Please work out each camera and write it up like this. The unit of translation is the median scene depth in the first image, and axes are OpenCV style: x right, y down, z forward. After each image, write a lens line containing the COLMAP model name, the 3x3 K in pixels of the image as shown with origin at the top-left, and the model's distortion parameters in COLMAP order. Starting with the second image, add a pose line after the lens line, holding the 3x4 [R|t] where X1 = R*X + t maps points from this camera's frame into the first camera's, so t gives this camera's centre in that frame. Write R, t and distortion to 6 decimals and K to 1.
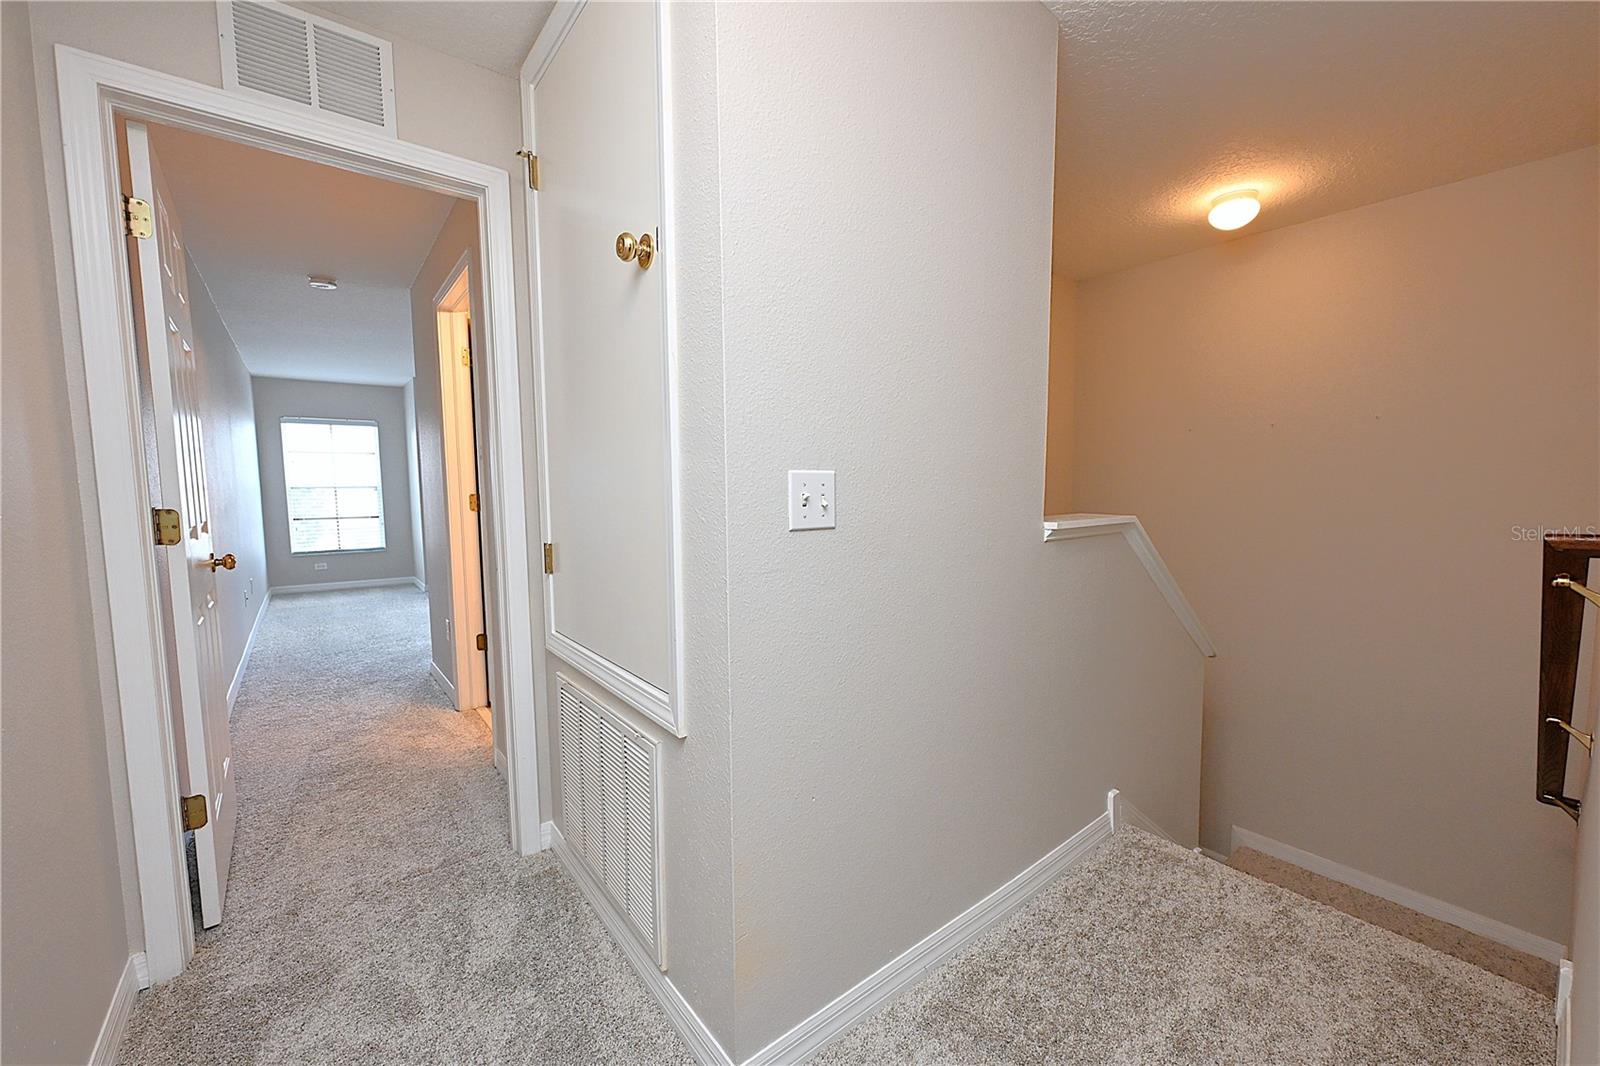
lens RADIAL K [[630.3, 0, 801.3], [0, 630.3, 529.4], [0, 0, 1]] dist [0.000336, -0.000177]
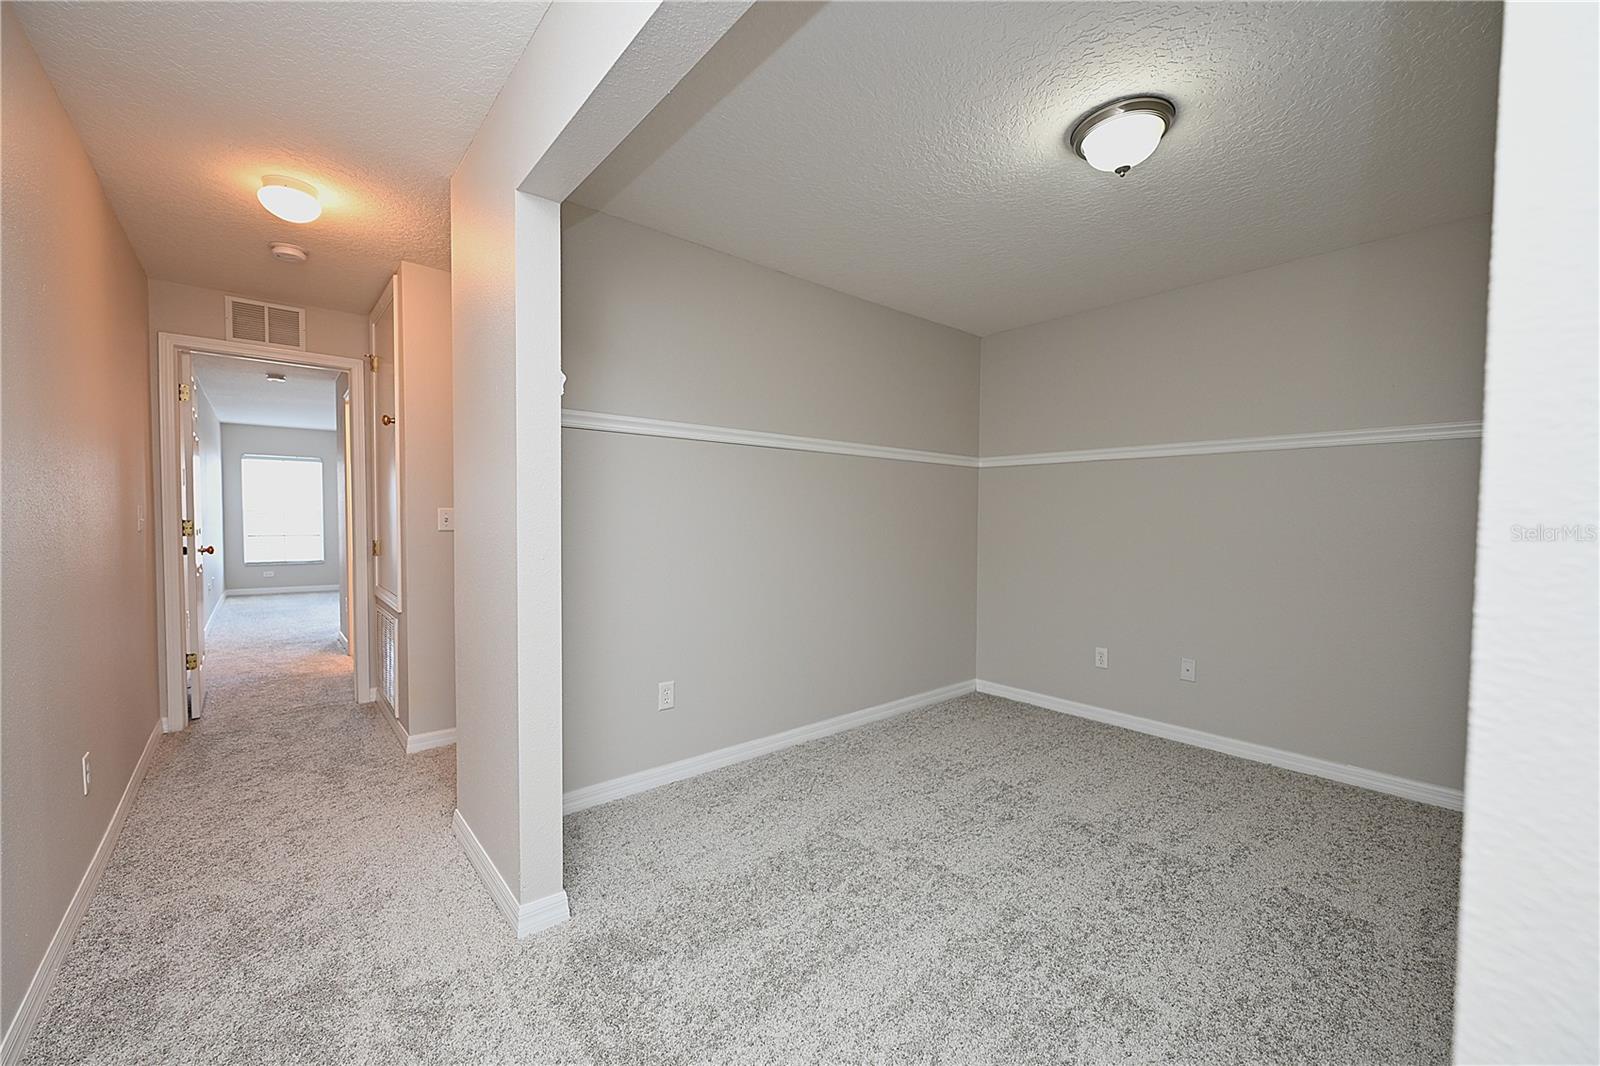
lens RADIAL K [[630.3, 0, 789.6], [0, 630.3, 526.2], [0, 0, 1]] dist [0.000336, -0.000177]
pose [[0.999414, 0.014613, 0.030962, 0.550974], [-0.013037, 0.998640, -0.050489, 0.039099], [-0.031657, 0.050055, 0.998245, -0.678378]]
